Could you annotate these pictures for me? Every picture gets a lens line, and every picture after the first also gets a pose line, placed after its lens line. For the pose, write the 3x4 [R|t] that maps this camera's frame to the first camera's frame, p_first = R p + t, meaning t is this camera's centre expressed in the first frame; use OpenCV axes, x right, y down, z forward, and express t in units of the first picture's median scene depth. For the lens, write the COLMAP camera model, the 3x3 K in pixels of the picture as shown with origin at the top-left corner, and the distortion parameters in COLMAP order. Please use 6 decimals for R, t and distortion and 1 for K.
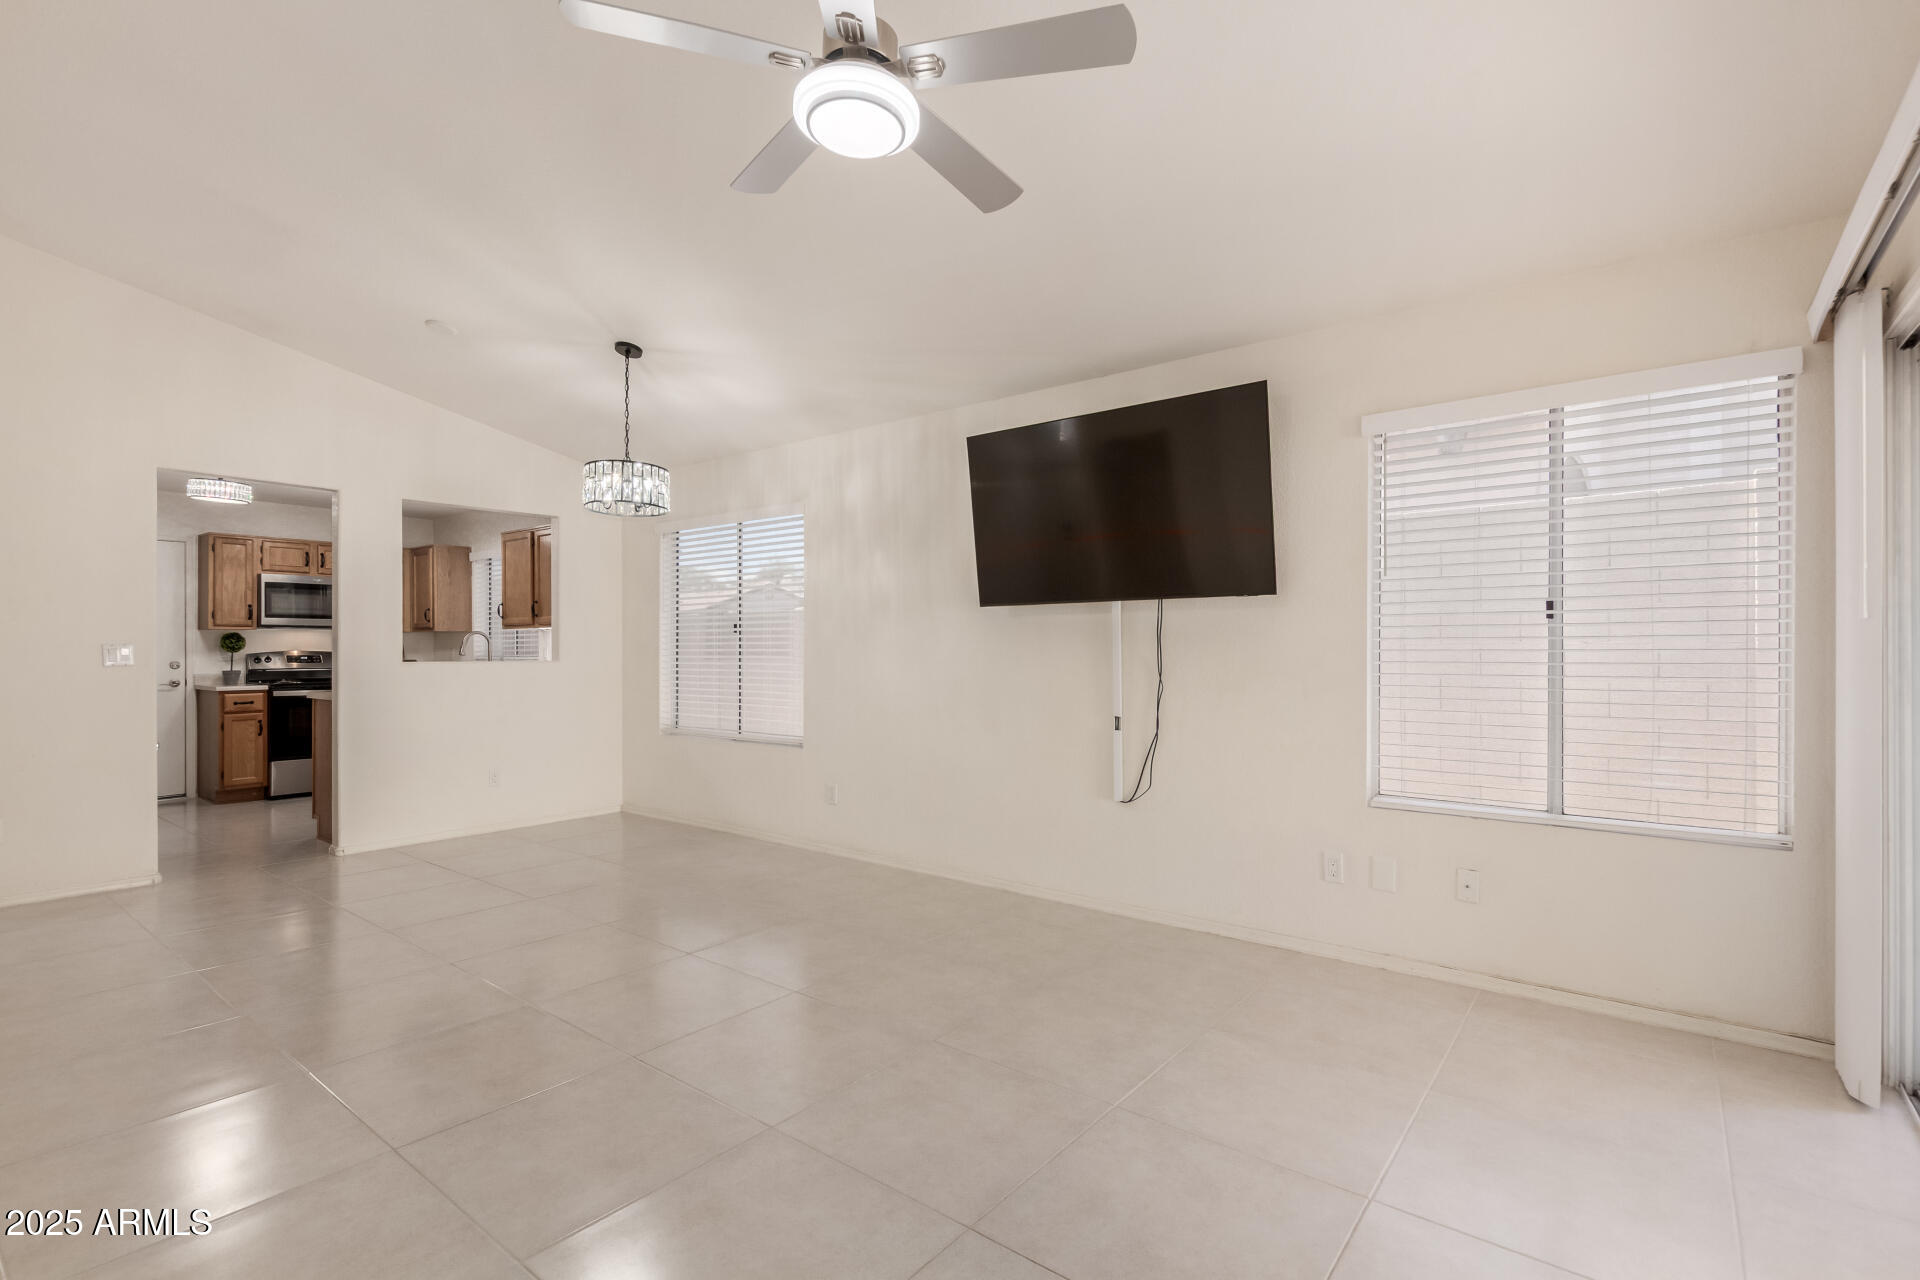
lens RADIAL K [[883.6, 0, 965.3], [0, 883.6, 647.5], [0, 0, 1]] dist [0.003409, -0.000256]
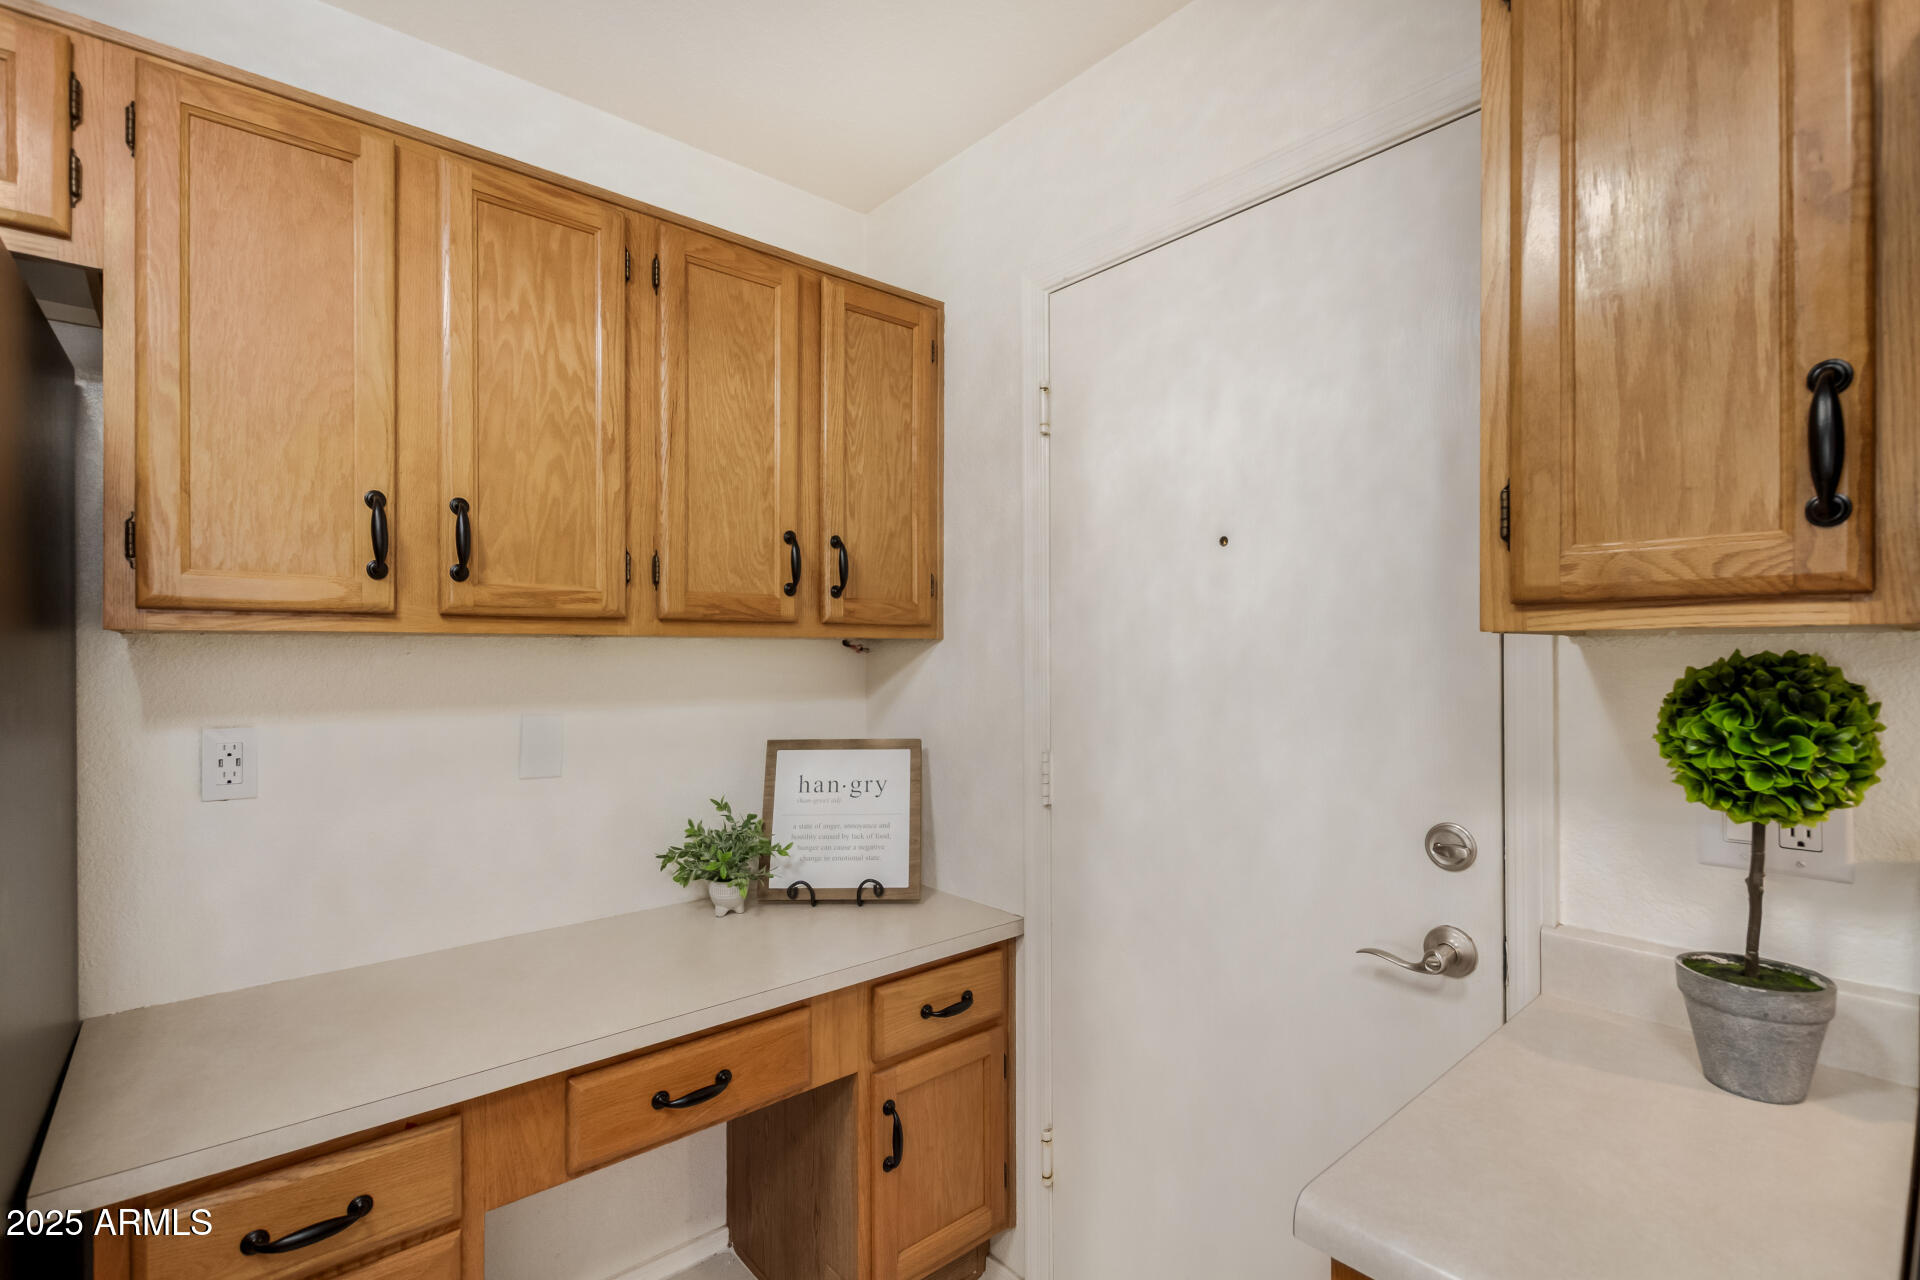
lens RADIAL K [[883.6, 0, 955.2], [0, 883.6, 646.4], [0, 0, 1]] dist [0.003409, -0.000256]
pose [[-0.197883, -0.004057, -0.980217, -0.711021], [0.003836, 0.999981, -0.004914, -0.018545], [0.980218, -0.004732, -0.197863, 0.946826]]
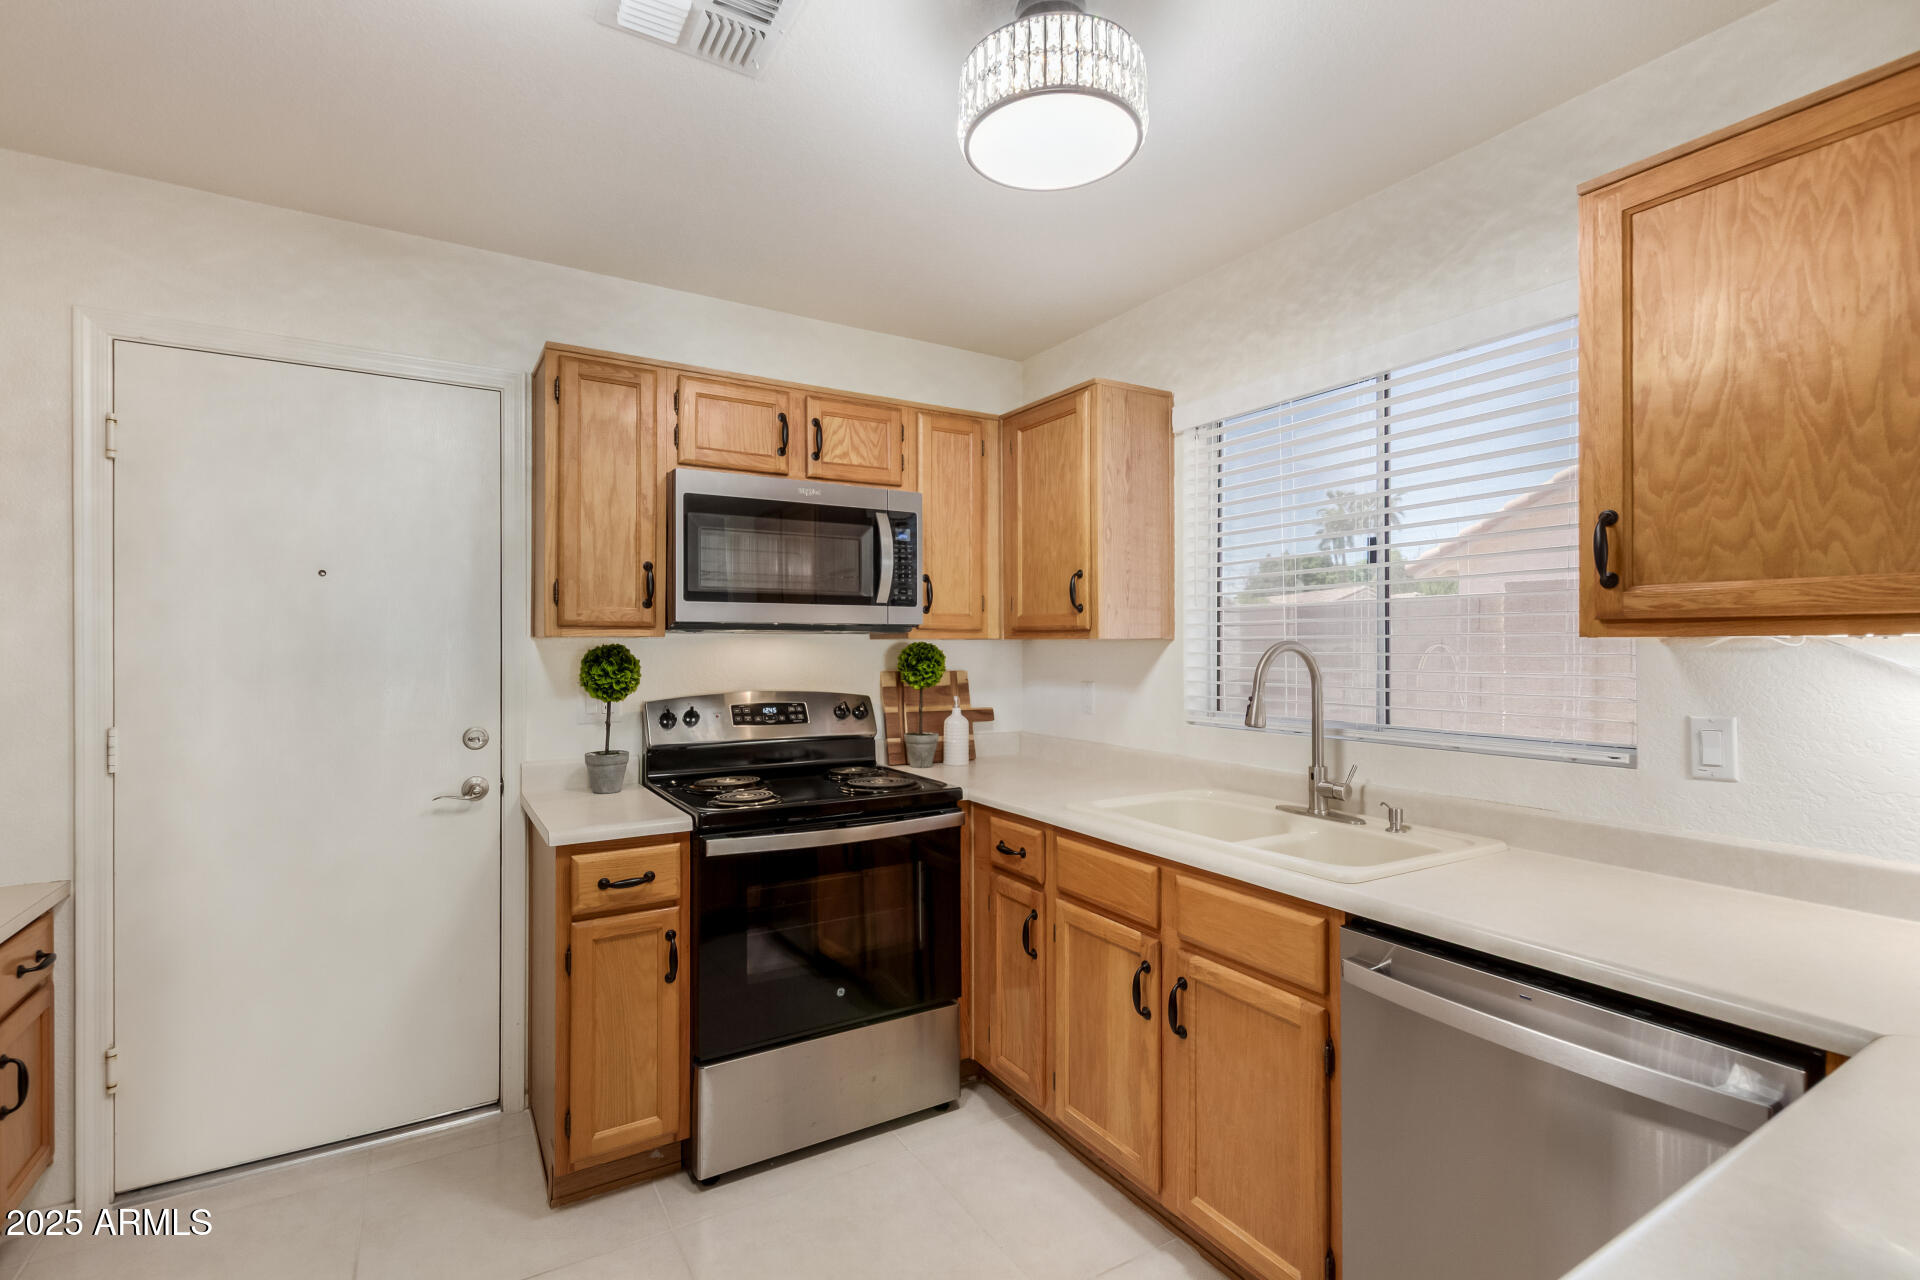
lens RADIAL K [[883.6, 0, 955.5], [0, 883.6, 640.4], [0, 0, 1]] dist [0.003409, -0.000256]
pose [[0.932534, 0.001733, -0.361079, -0.590214], [-0.002170, 0.999997, -0.000804, -0.019522], [0.361077, 0.001534, 0.932535, 0.745033]]
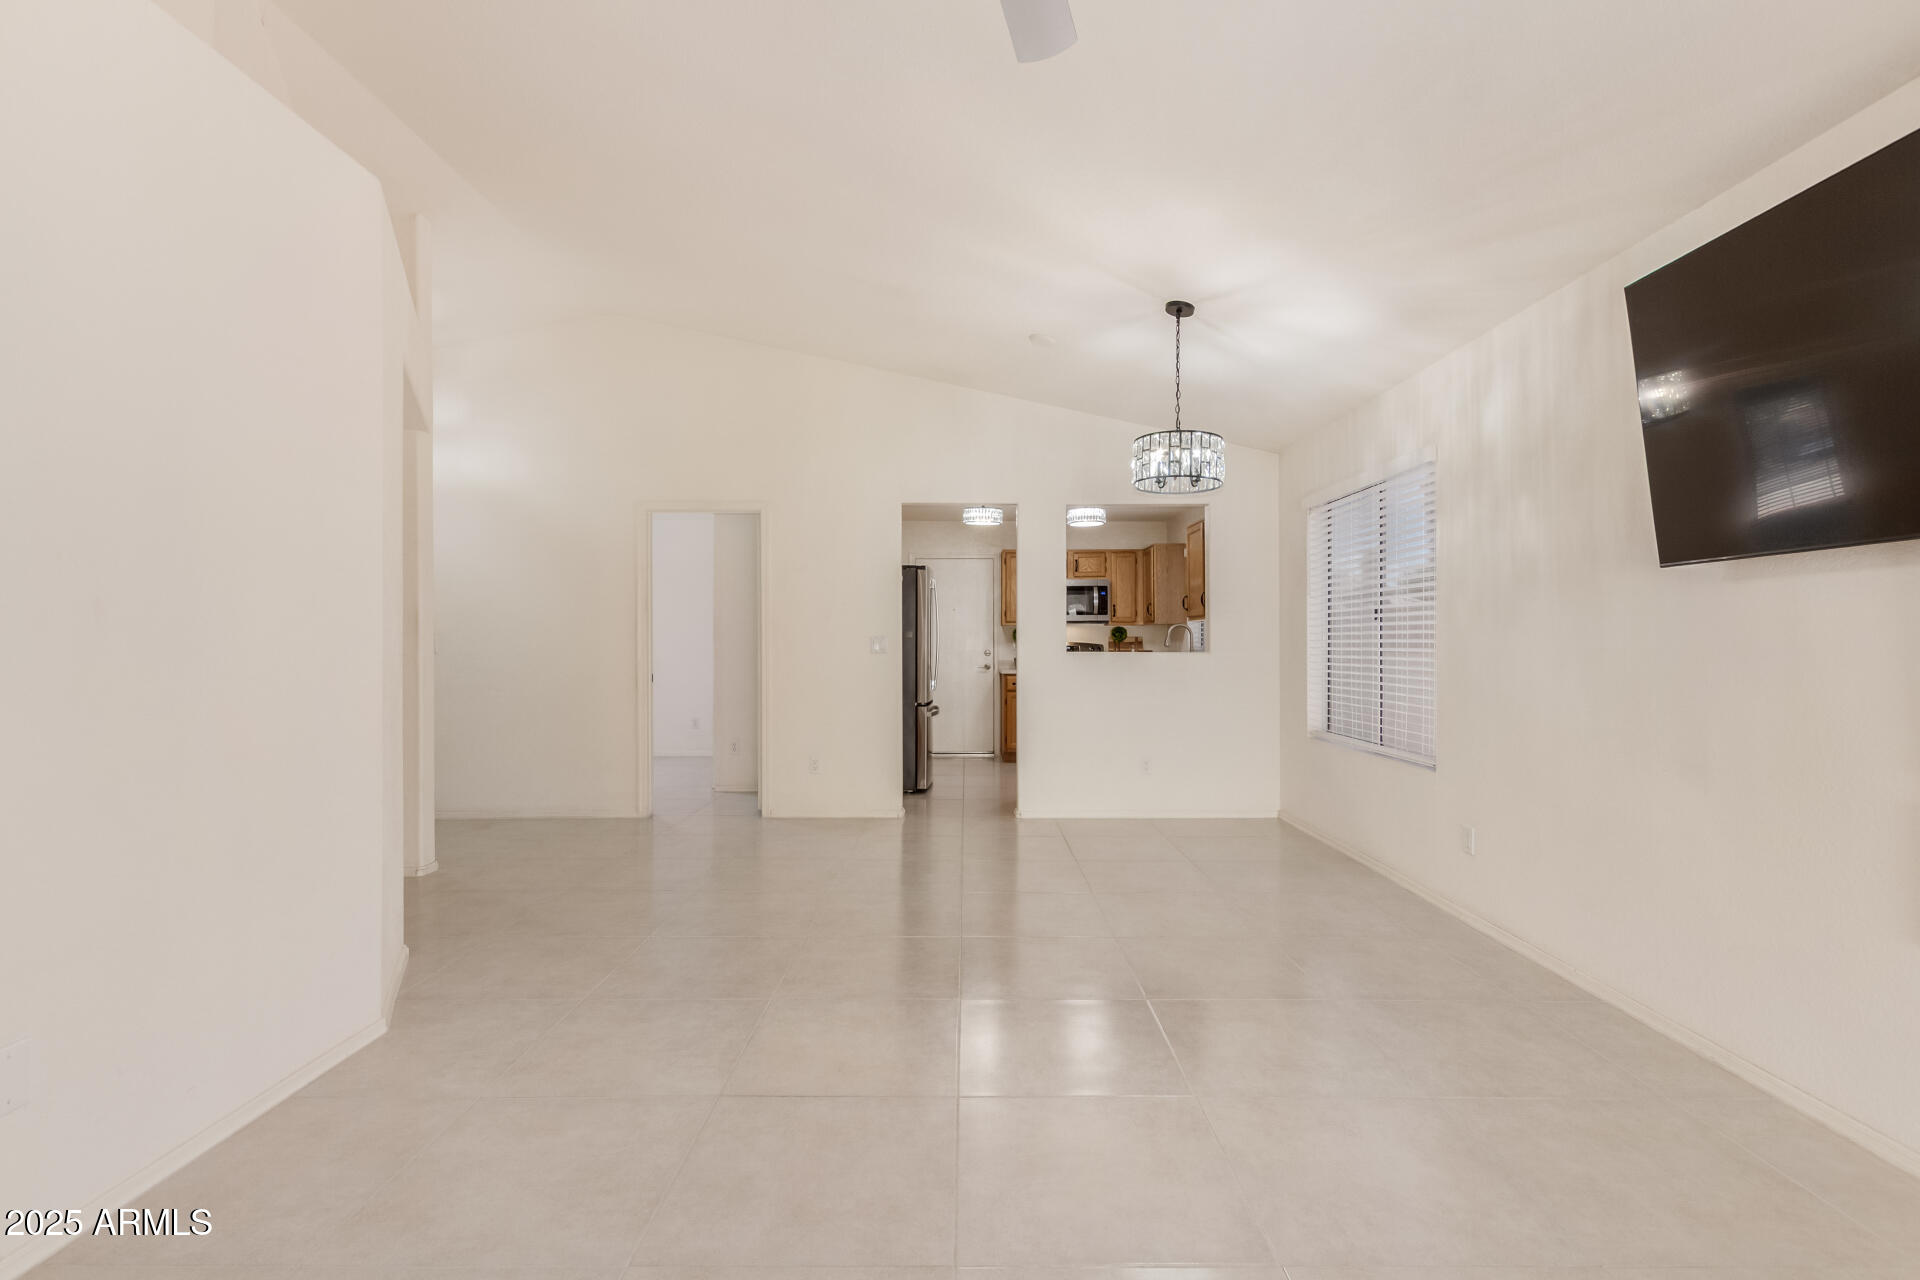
lens RADIAL K [[883.6, 0, 974.1], [0, 883.6, 639.8], [0, 0, 1]] dist [0.003409, -0.000256]
pose [[0.620338, -0.001314, -0.784333, 0.124316], [0.001632, 0.999999, -0.000385, 0.000908], [0.784333, -0.001041, 0.620339, 0.172053]]
